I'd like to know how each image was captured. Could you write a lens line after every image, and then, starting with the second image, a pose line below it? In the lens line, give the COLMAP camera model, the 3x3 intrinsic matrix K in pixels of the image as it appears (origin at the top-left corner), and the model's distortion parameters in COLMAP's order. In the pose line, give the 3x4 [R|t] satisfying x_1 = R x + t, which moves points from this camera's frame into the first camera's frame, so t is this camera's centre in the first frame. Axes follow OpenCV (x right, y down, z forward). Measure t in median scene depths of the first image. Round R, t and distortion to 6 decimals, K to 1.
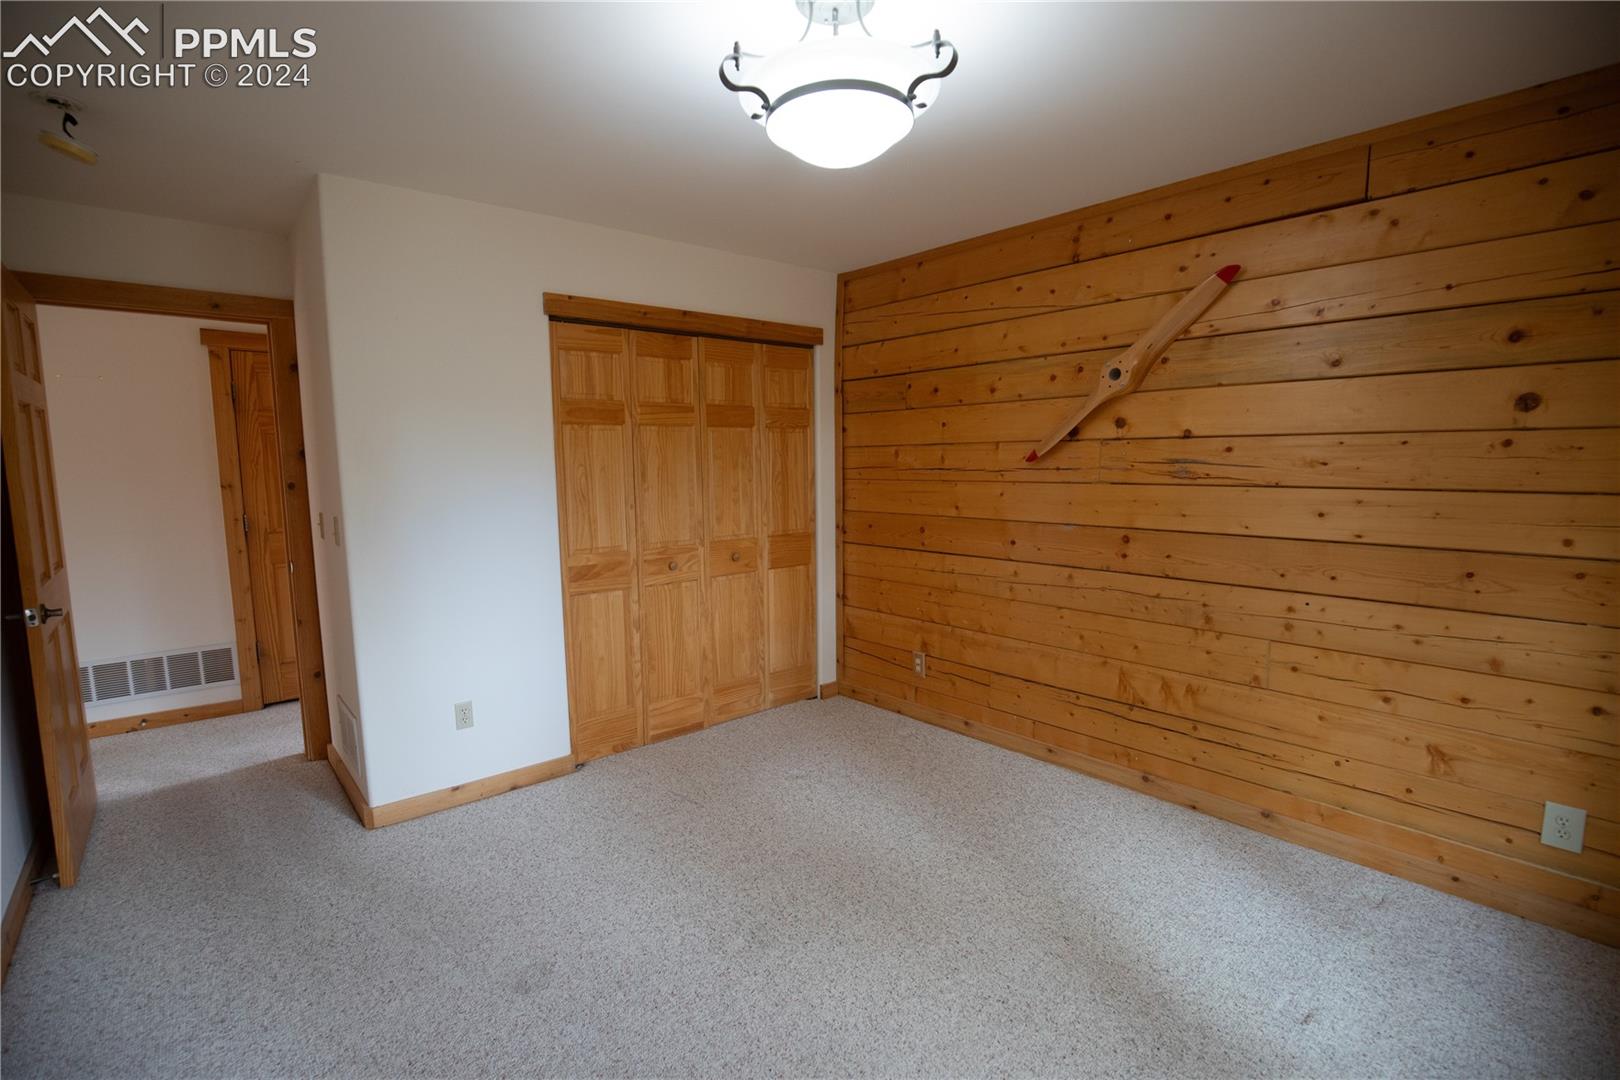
lens RADIAL K [[751.9, 0, 812.2], [0, 751.9, 542.6], [0, 0, 1]] dist [-0.015415, 0.000493]
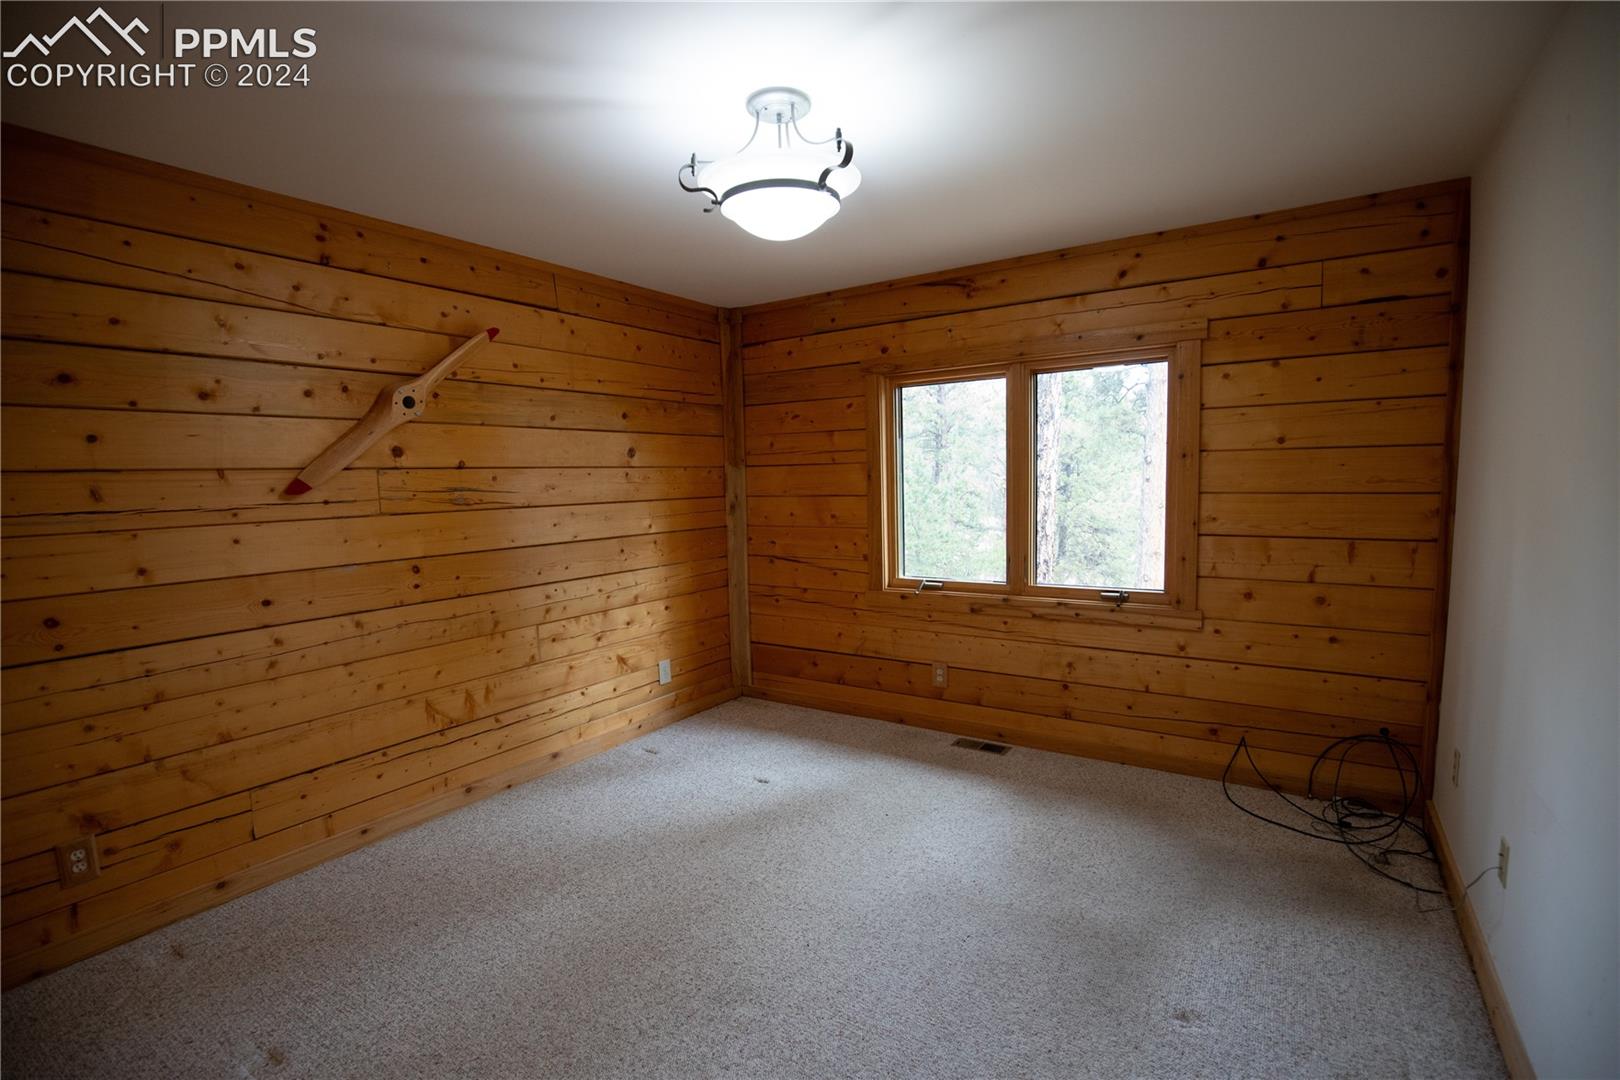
lens RADIAL K [[751.9, 0, 807.6], [0, 751.9, 542.7], [0, 0, 1]] dist [-0.015415, 0.000493]
pose [[-0.258110, -0.071440, 0.963471, -0.689231], [0.130478, 0.985548, 0.108032, -0.081484], [-0.957264, 0.153596, -0.245058, 0.771184]]
